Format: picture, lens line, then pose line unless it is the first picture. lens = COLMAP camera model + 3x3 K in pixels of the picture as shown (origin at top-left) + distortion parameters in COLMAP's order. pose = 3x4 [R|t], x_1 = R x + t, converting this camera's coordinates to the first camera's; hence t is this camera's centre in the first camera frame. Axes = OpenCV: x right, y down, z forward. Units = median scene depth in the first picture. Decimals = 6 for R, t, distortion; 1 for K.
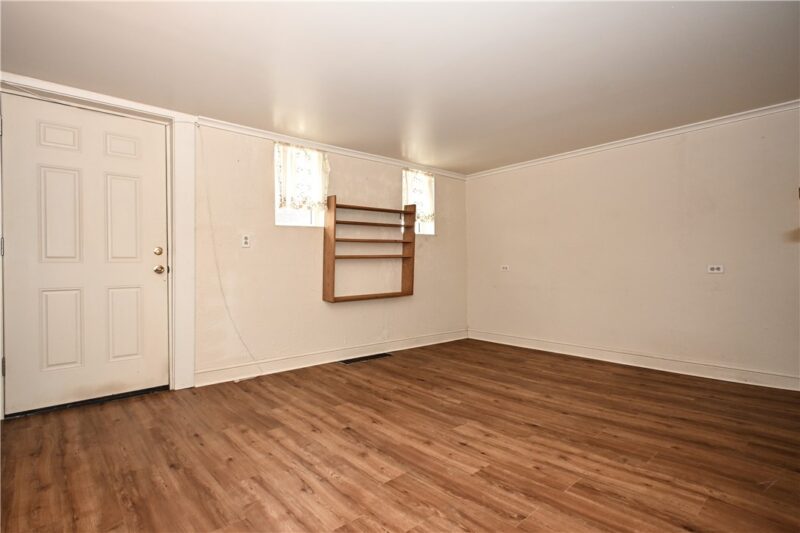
lens RADIAL K [[394.0, 0, 402.5], [0, 394.0, 264.0], [0, 0, 1]] dist [0.000431, 0.000390]
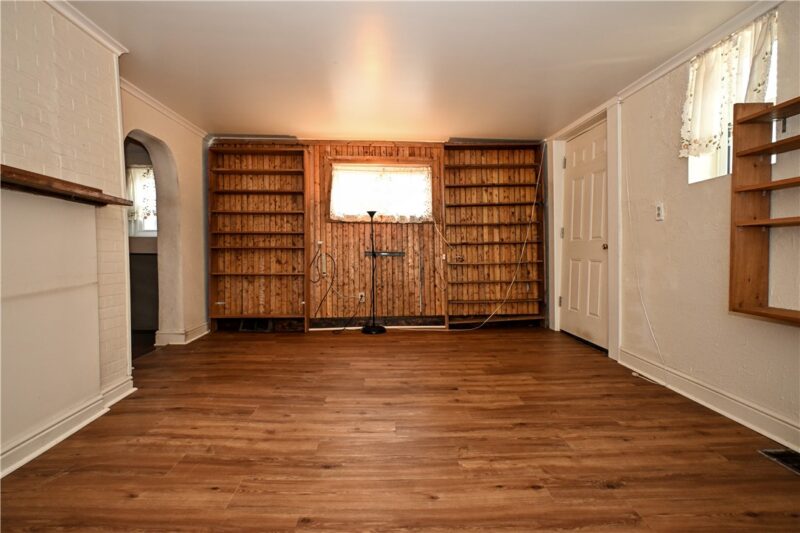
lens RADIAL K [[394.0, 0, 398.8], [0, 394.0, 263.9], [0, 0, 1]] dist [0.000431, 0.000390]
pose [[-0.635968, 0.031639, -0.771067, 0.696901], [-0.002056, 0.999086, 0.042691, 0.016886], [0.771713, 0.028735, -0.635322, 1.363957]]
